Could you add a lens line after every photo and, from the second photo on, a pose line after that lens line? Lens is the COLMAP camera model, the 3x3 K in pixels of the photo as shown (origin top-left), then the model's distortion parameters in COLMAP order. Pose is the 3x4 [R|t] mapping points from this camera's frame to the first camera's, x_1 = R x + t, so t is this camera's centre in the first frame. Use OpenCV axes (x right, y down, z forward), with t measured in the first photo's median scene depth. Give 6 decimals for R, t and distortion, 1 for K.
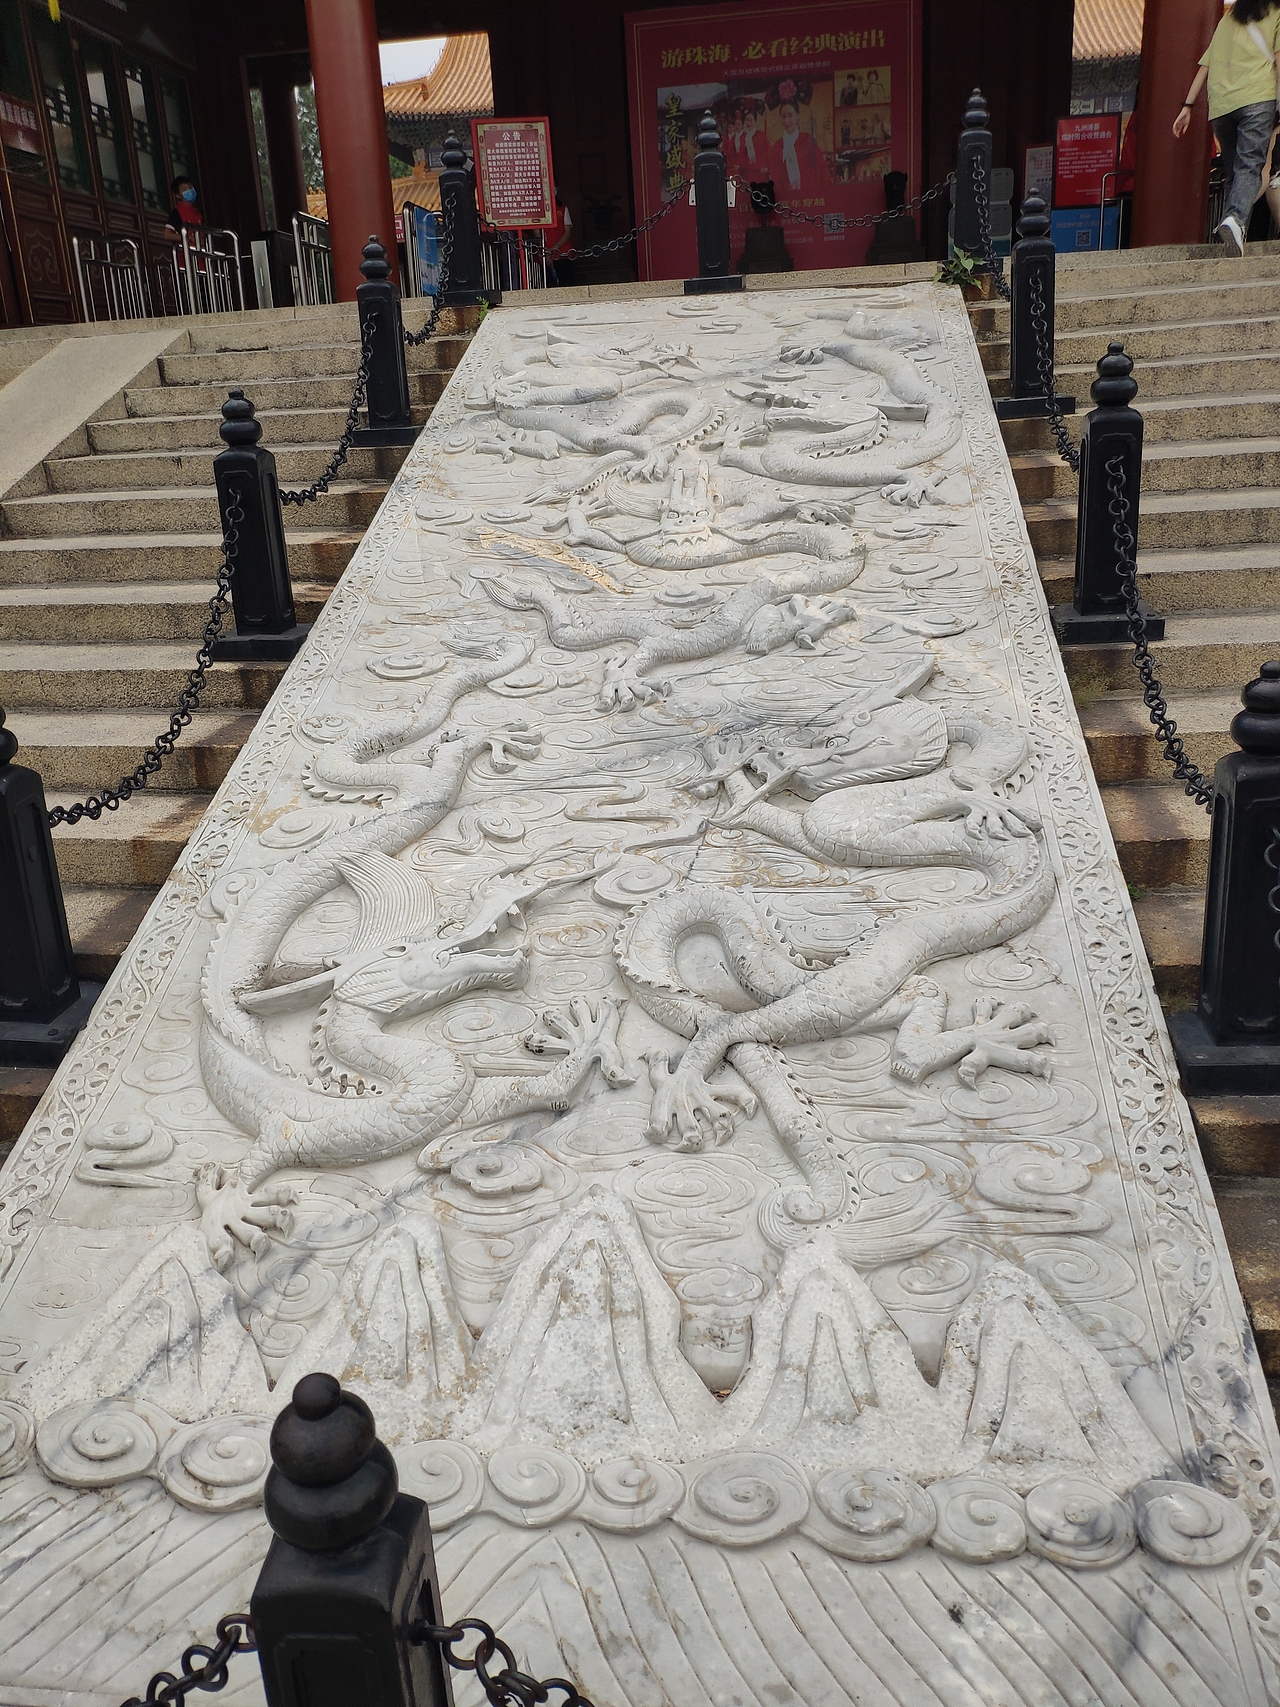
lens RADIAL K [[1370.0, 0, 640.0], [0, 1370.0, 853.5], [0, 0, 1]] dist [0.088931, -0.212642]
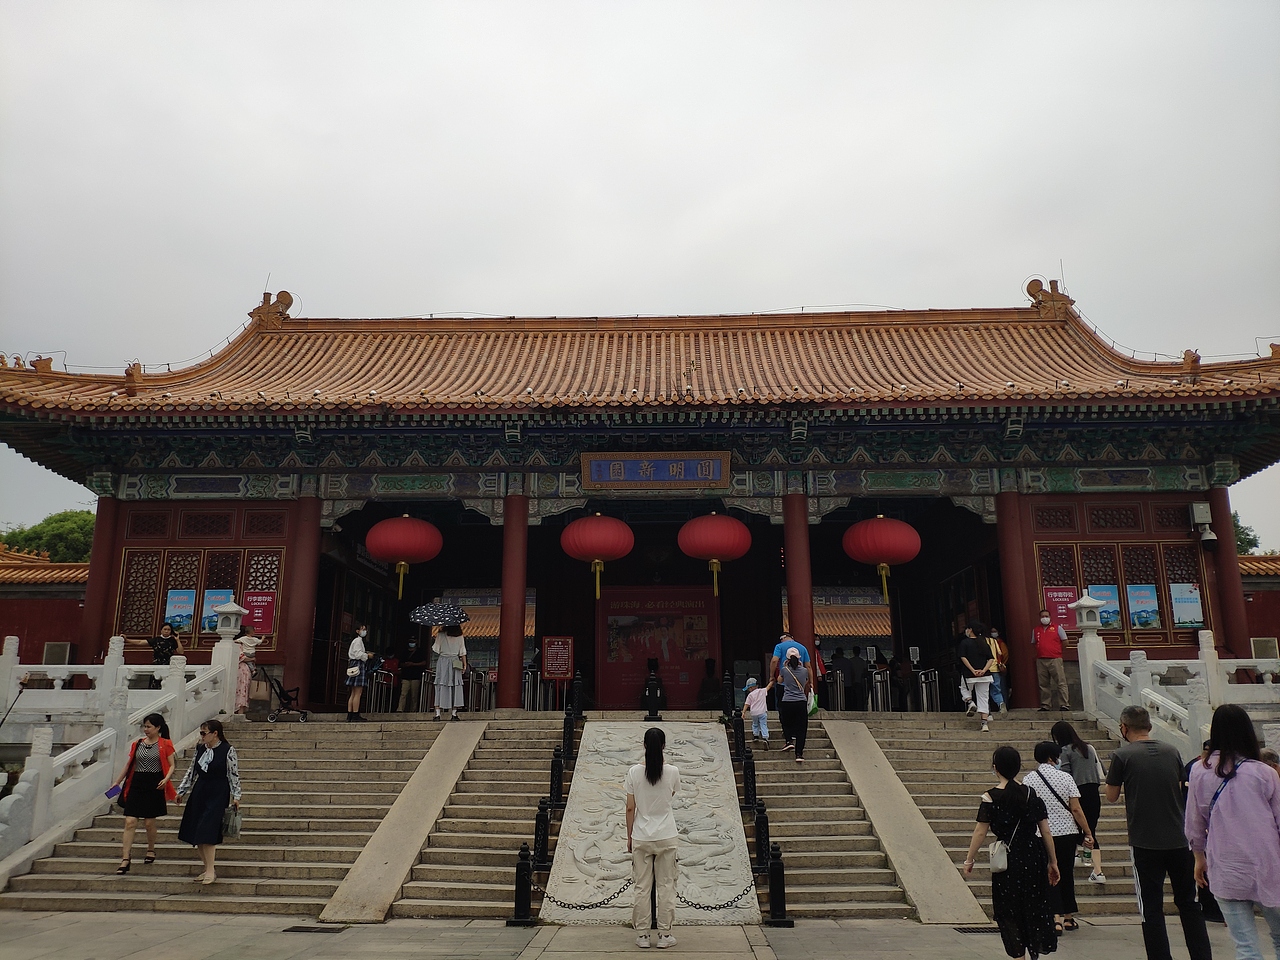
lens RADIAL K [[977.9, 0, 640.0], [0, 977.9, 480.0], [0, 0, 1]] dist [0.213708, -0.572883]
pose [[0.994243, 0.073562, 0.077912, -0.255979], [-0.018226, 0.832617, -0.553549, 0.538447], [-0.105591, 0.548942, 0.829164, -1.612031]]
